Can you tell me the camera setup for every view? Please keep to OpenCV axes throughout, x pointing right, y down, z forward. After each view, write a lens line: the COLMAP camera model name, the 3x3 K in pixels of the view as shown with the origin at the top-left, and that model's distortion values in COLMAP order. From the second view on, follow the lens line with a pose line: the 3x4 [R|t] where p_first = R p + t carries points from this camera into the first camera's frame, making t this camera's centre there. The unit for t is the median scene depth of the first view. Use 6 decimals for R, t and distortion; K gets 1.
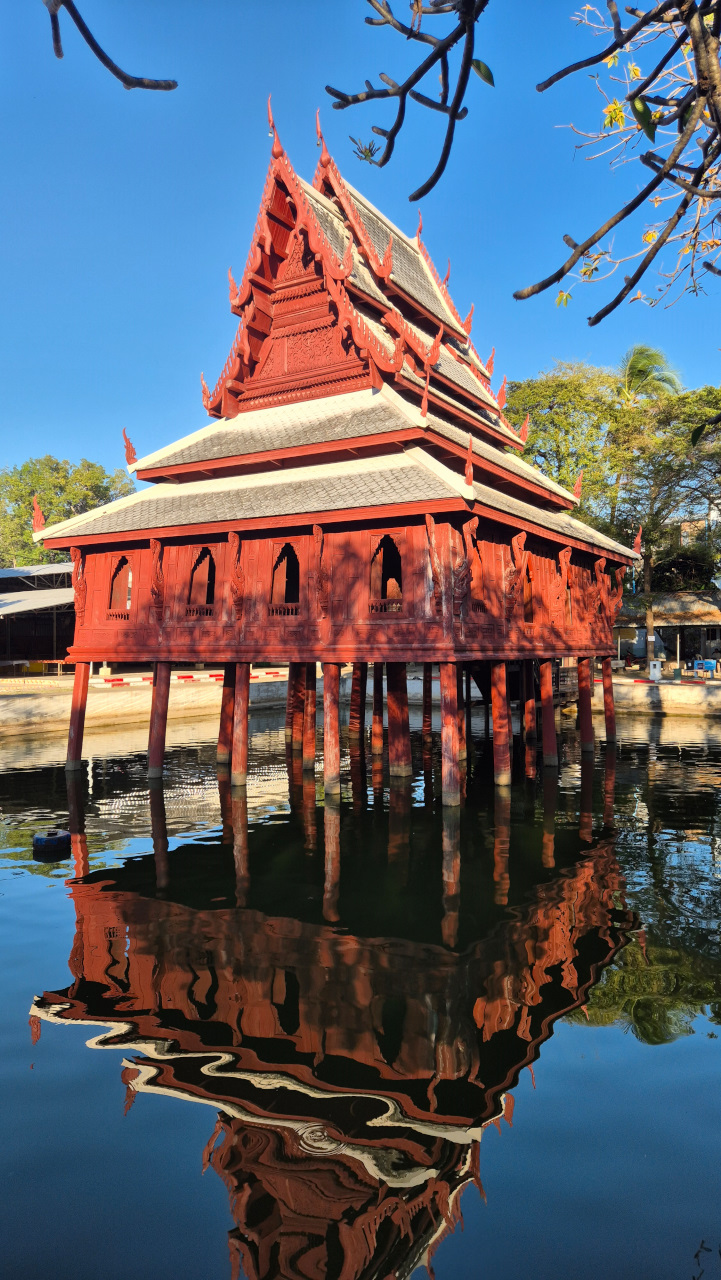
lens RADIAL K [[859.8, 0, 404.7], [0, 859.8, 636.3], [0, 0, 1]] dist [-0.000620, 0.000875]
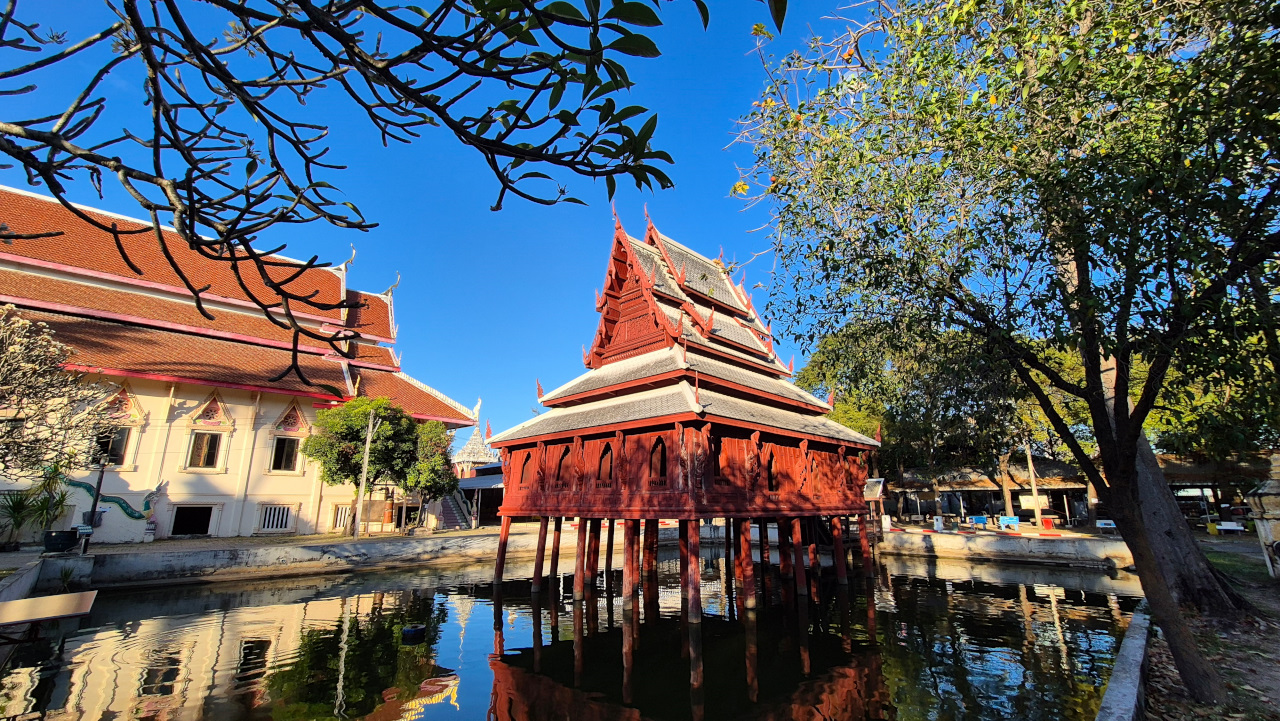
lens RADIAL K [[523.5, 0, 640.0], [0, 523.5, 360.5], [0, 0, 1]] dist [-0.010492, 0.000116]
pose [[0.968663, -0.062122, -0.240484, 0.141736], [-0.000811, 0.967421, -0.253173, -0.004749], [0.248377, 0.245435, 0.937054, 0.036174]]
